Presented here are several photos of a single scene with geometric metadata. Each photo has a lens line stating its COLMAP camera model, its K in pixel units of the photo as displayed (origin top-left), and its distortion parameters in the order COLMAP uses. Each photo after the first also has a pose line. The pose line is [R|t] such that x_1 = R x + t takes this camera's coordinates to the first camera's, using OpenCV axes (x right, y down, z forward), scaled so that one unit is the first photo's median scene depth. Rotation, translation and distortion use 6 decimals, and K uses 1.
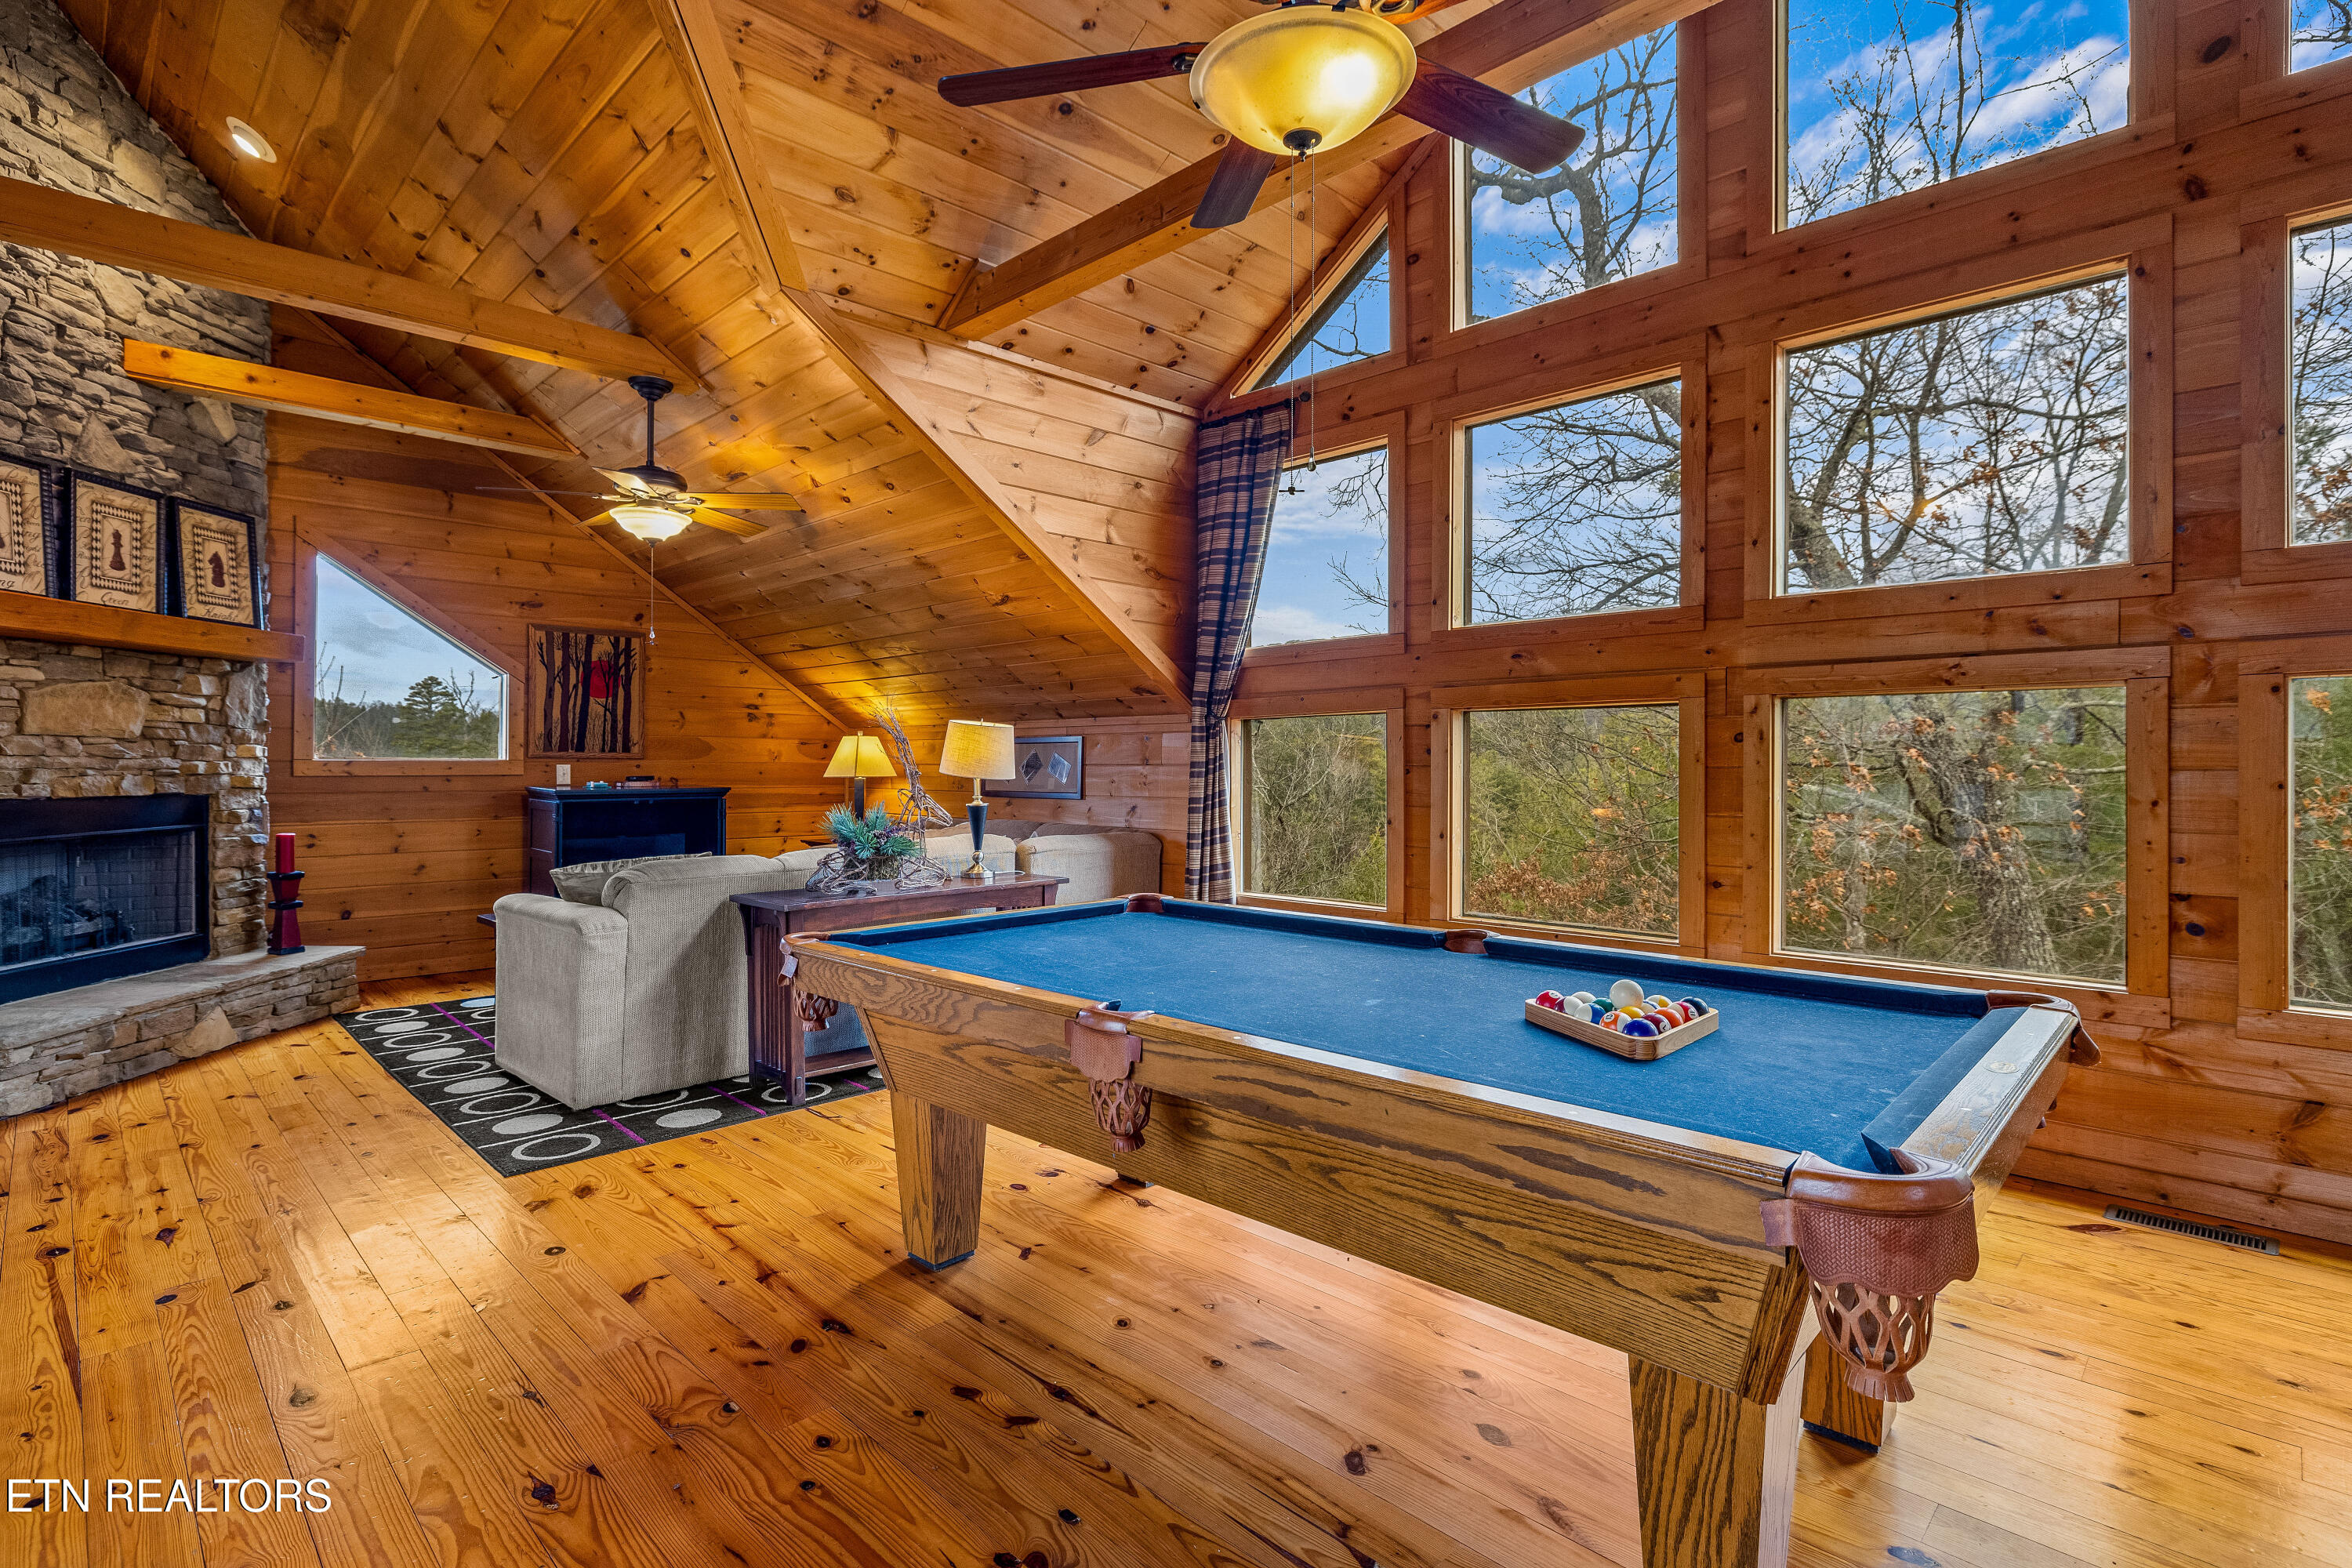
lens RADIAL K [[1136.9, 0, 1168.3], [0, 1136.9, 770.7], [0, 0, 1]] dist [-0.002204, 0.000903]
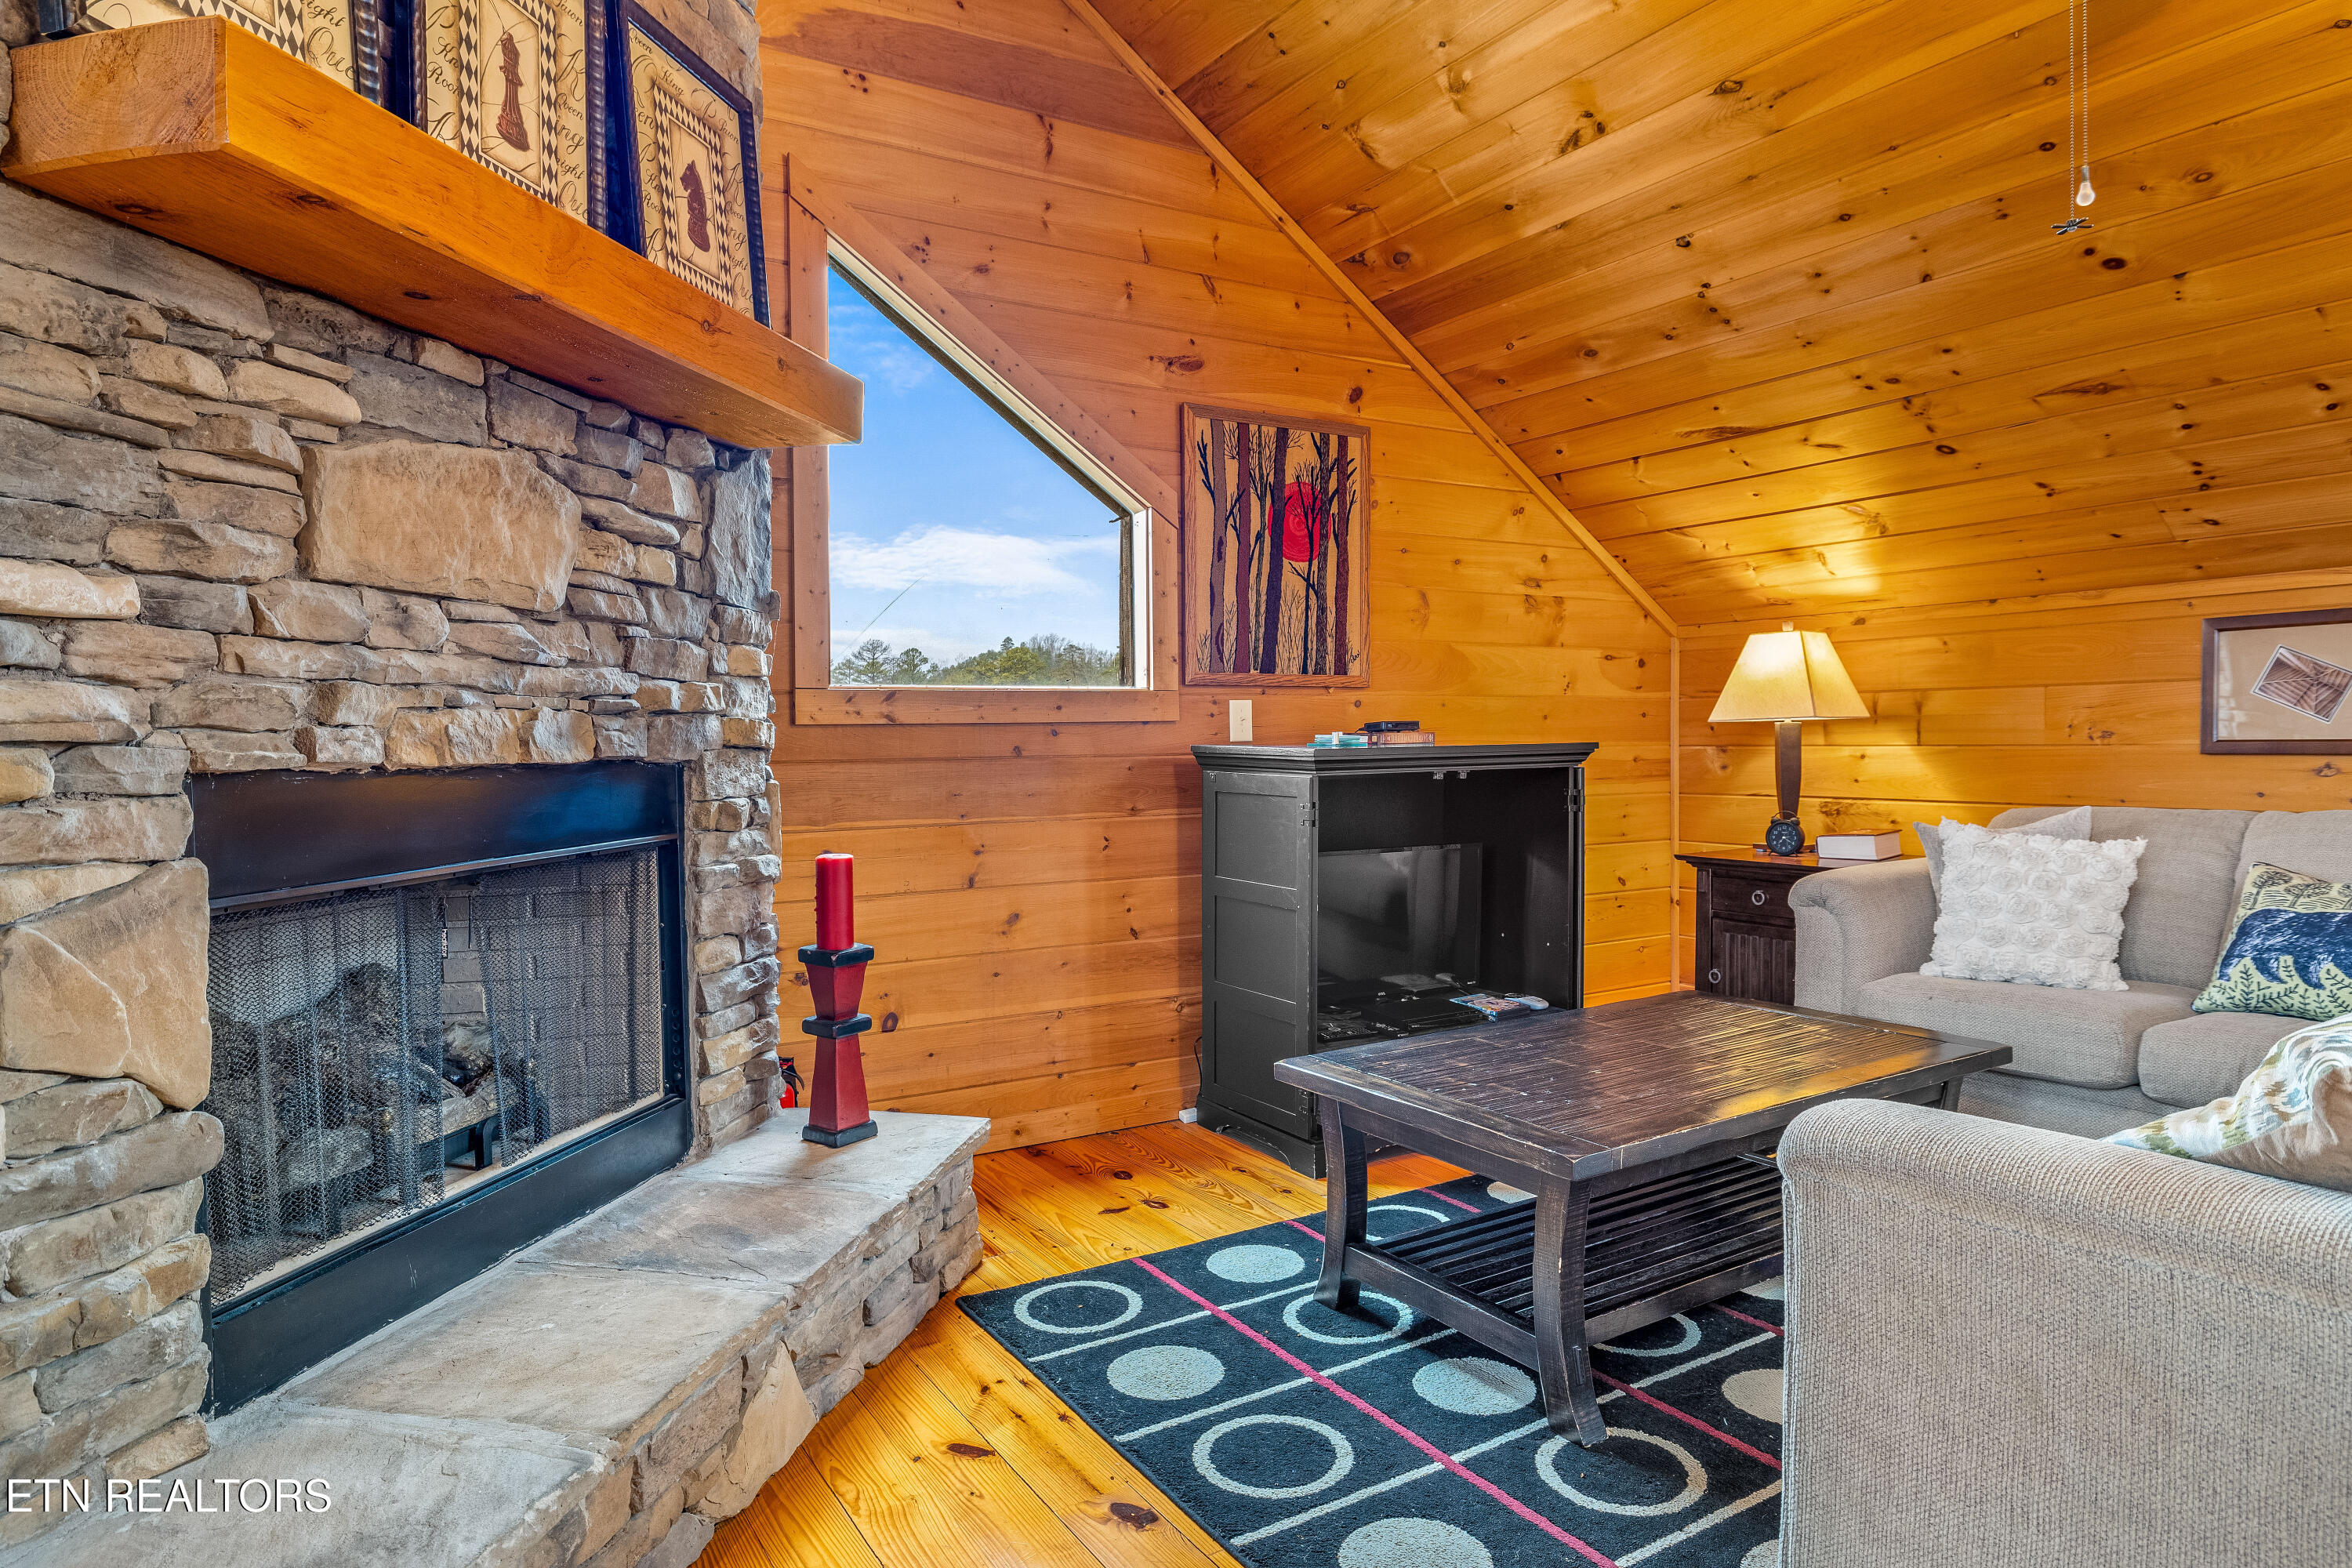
lens RADIAL K [[1433.8, 0, 1182.9], [0, 1433.8, 775.8], [0, 0, 1]] dist [-0.002220, 0.001097]
pose [[0.971306, -0.008088, -0.237697, -0.519566], [0.013797, 0.999655, 0.022364, 0.015888], [0.237434, -0.025002, 0.971082, 0.511289]]
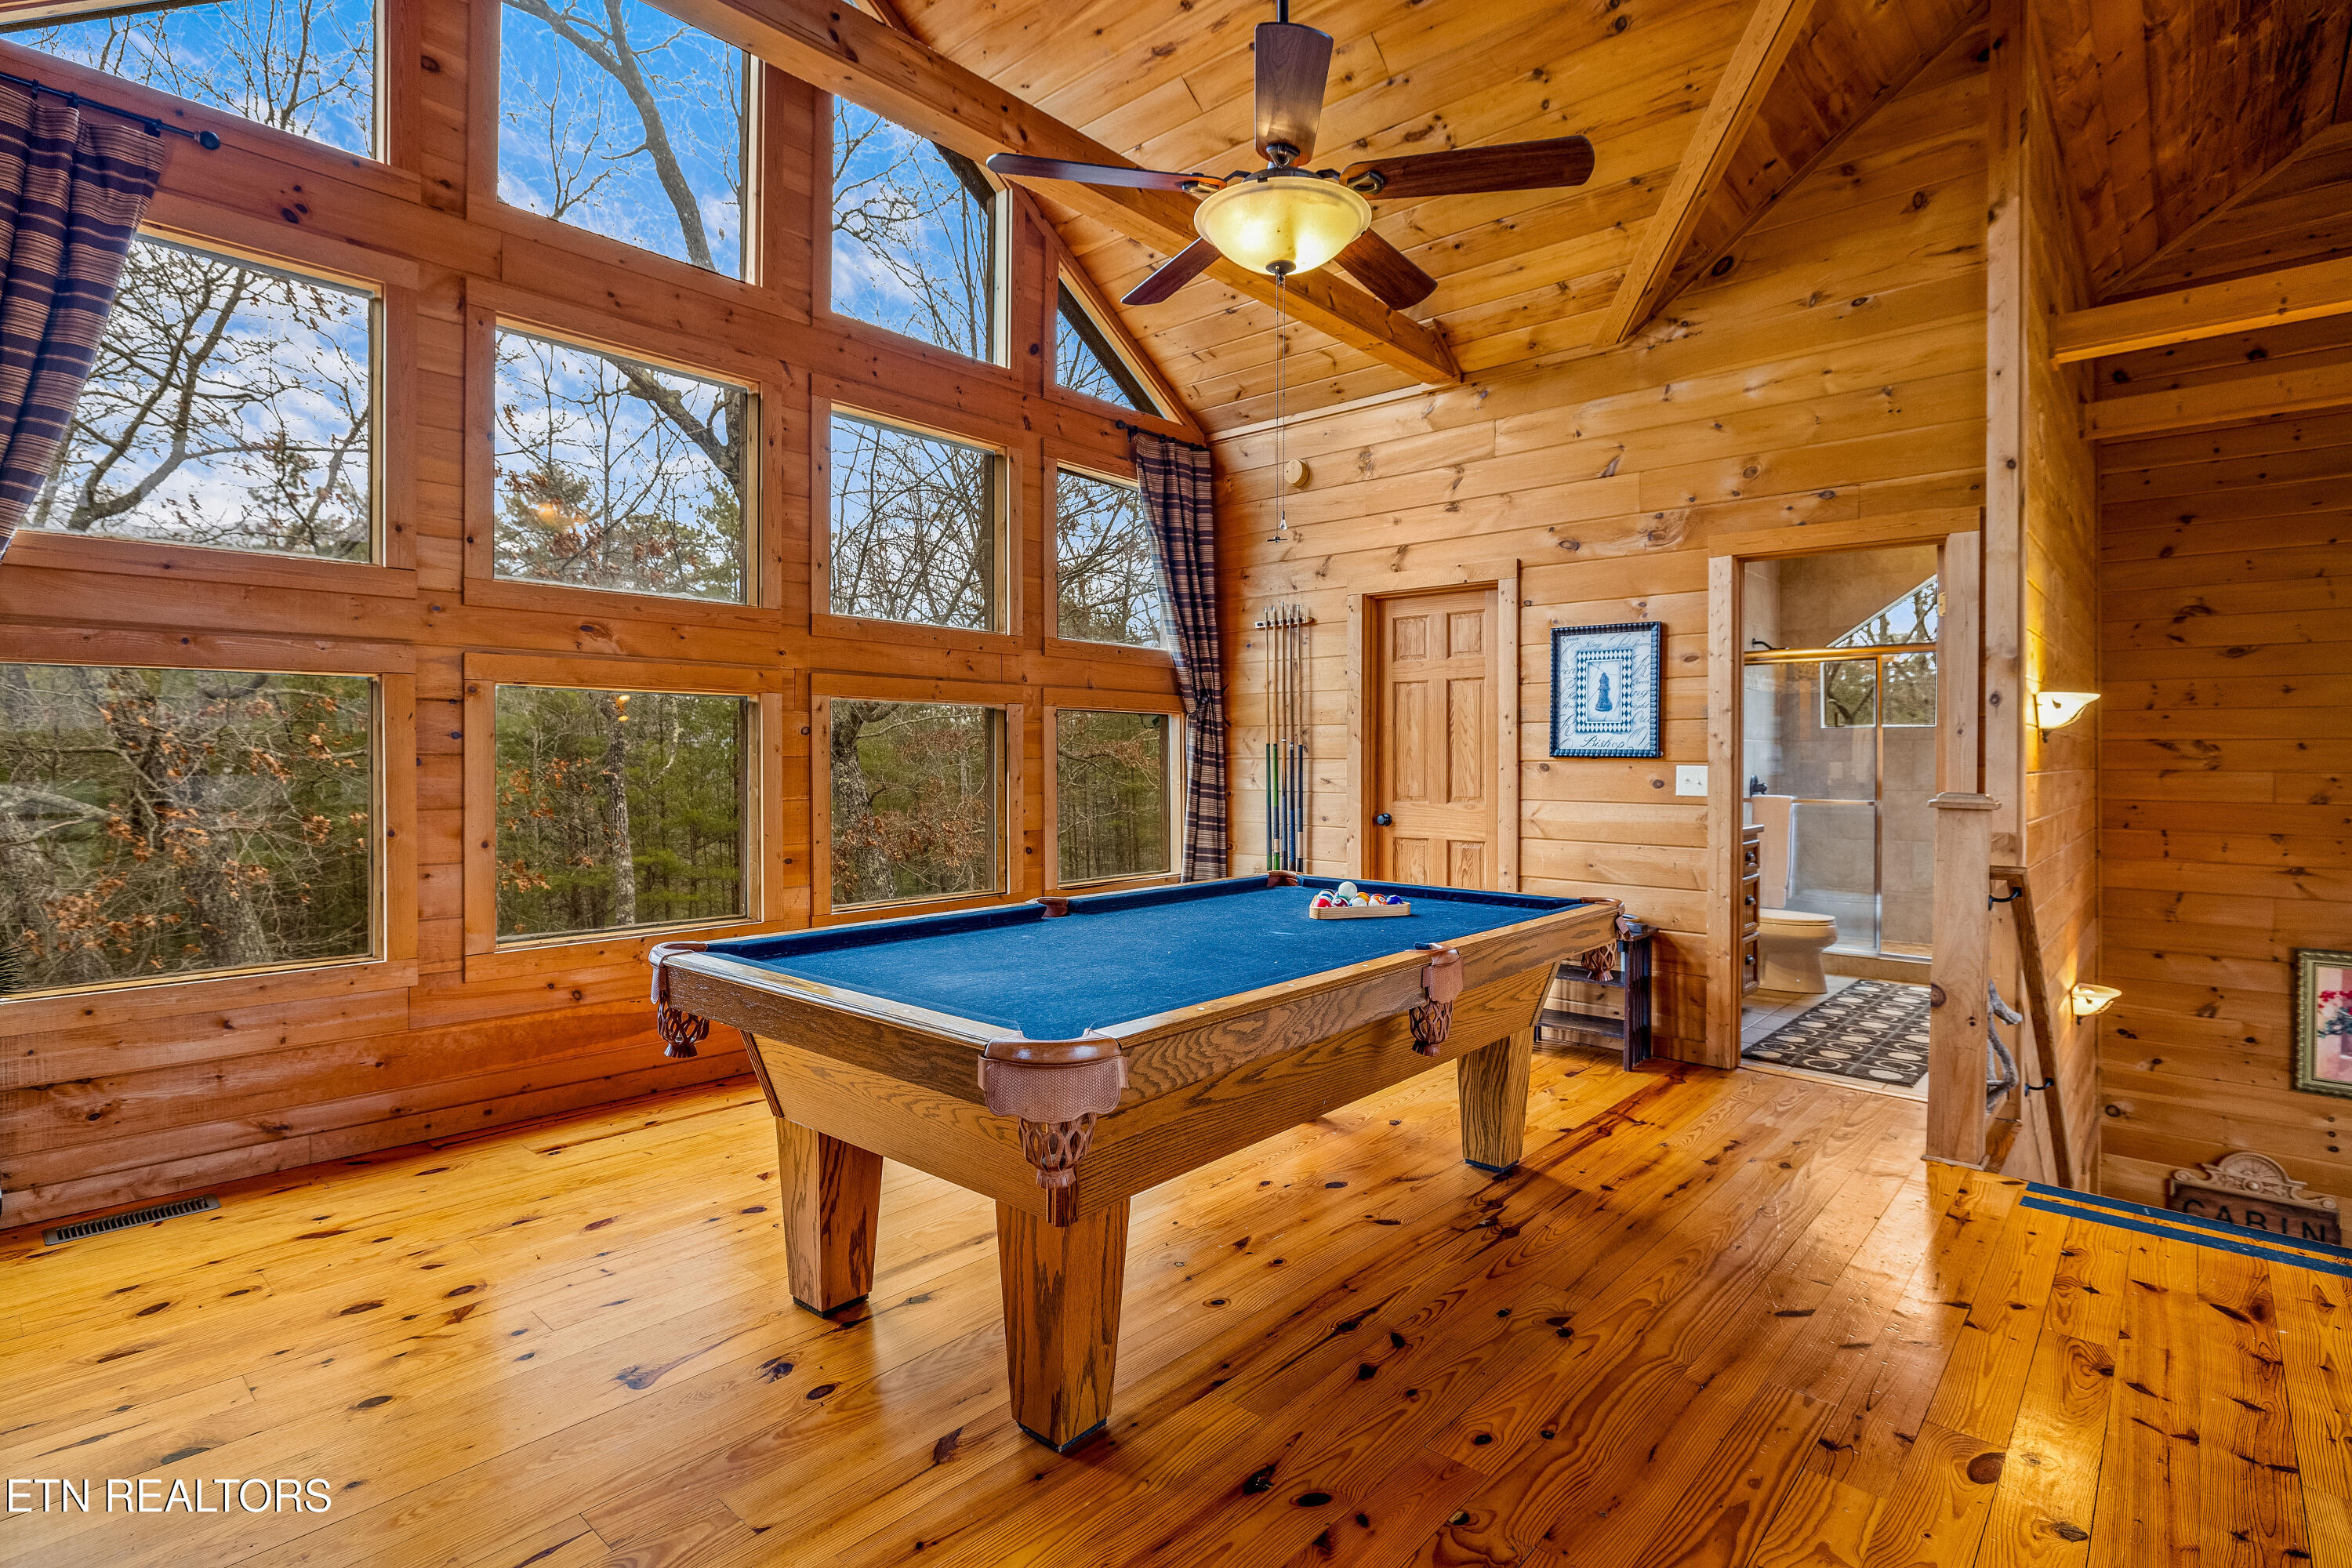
lens RADIAL K [[1136.9, 0, 1168.3], [0, 1136.9, 770.7], [0, 0, 1]] dist [-0.002204, 0.000903]
pose [[-0.053134, -0.013027, 0.998502, -1.490851], [0.000651, 0.999914, 0.013080, -0.008529], [-0.998587, 0.001345, -0.053121, 1.553166]]
